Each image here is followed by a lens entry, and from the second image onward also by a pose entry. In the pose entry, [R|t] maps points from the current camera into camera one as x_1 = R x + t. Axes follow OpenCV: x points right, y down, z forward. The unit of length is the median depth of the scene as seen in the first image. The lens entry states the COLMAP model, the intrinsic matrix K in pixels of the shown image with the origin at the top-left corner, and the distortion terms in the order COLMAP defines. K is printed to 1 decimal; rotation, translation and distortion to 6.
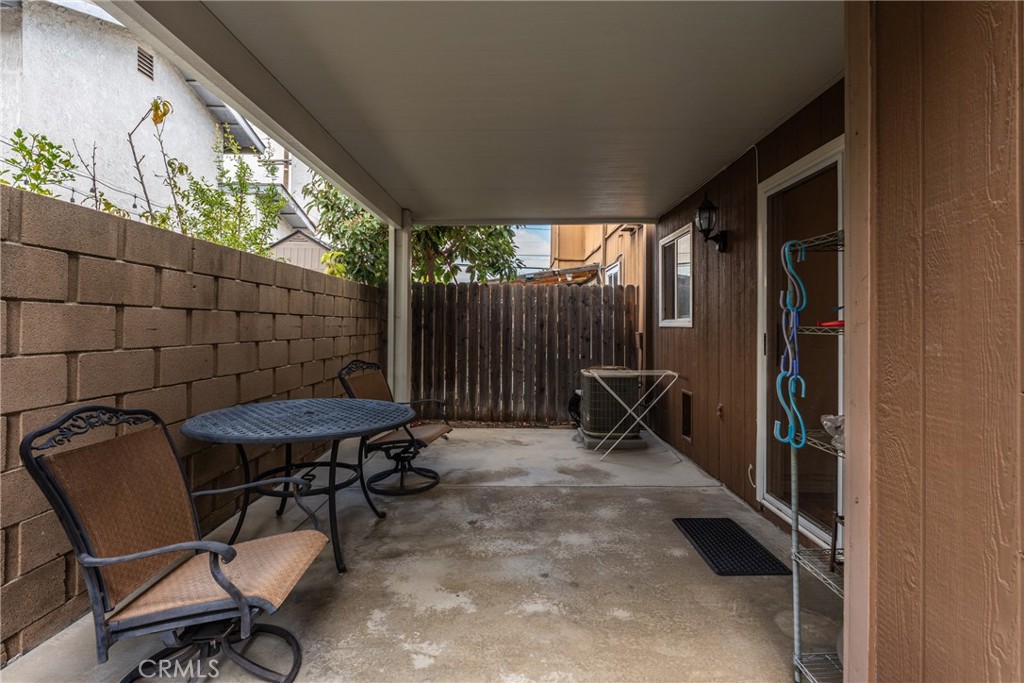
lens RADIAL K [[456.8, 0, 513.1], [0, 456.8, 338.4], [0, 0, 1]] dist [0.000224, 0.000040]
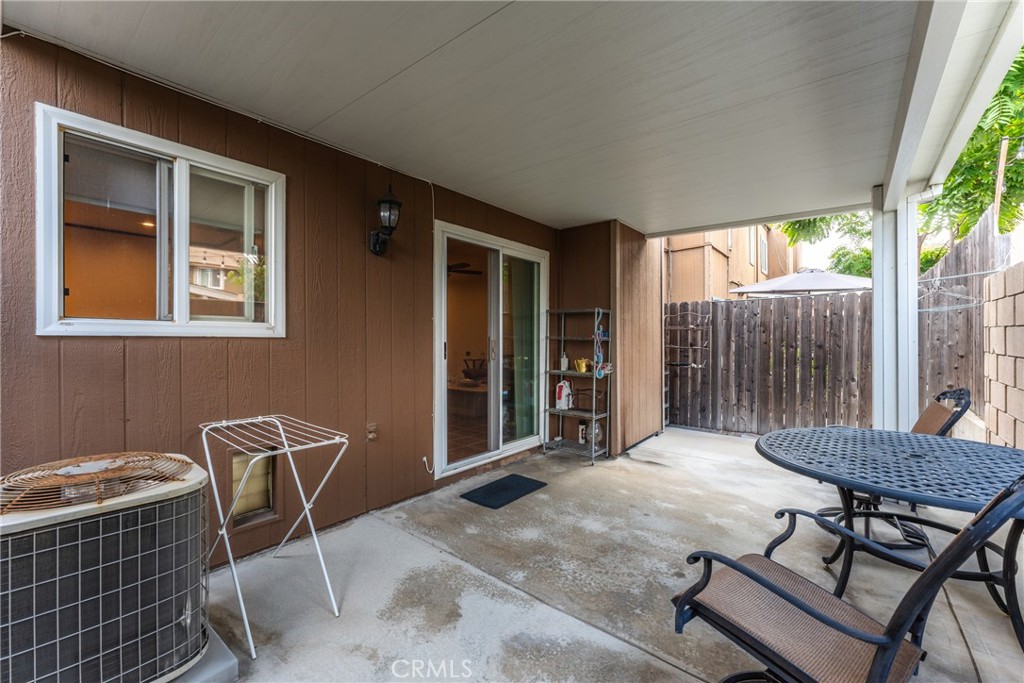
lens RADIAL K [[416.3, 0, 509.4], [0, 416.3, 328.2], [0, 0, 1]] dist [-0.002029, -0.000345]
pose [[-0.773039, 0.007217, 0.634317, -0.339954], [0.009844, 0.999951, 0.000620, -0.051594], [-0.634282, 0.006724, -0.773073, 1.813902]]
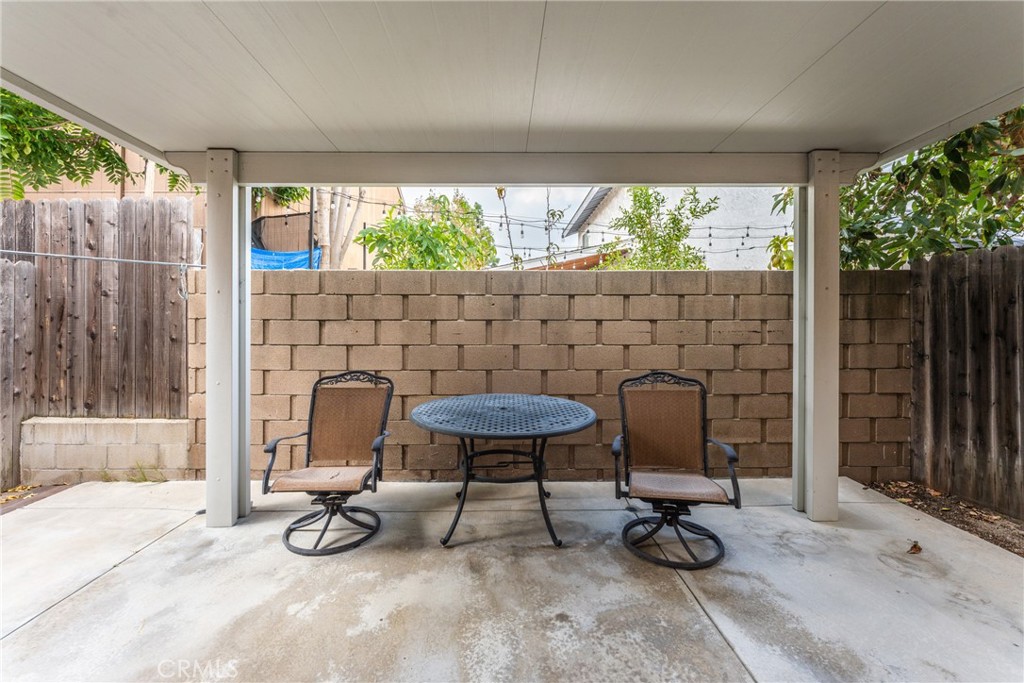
lens RADIAL K [[416.3, 0, 509.4], [0, 416.3, 328.2], [0, 0, 1]] dist [-0.002029, -0.000345]
pose [[0.020243, 0.001085, -0.999794, 0.552551], [-0.025252, 0.999681, 0.000574, -0.036337], [0.999476, 0.025235, 0.020264, 0.911645]]
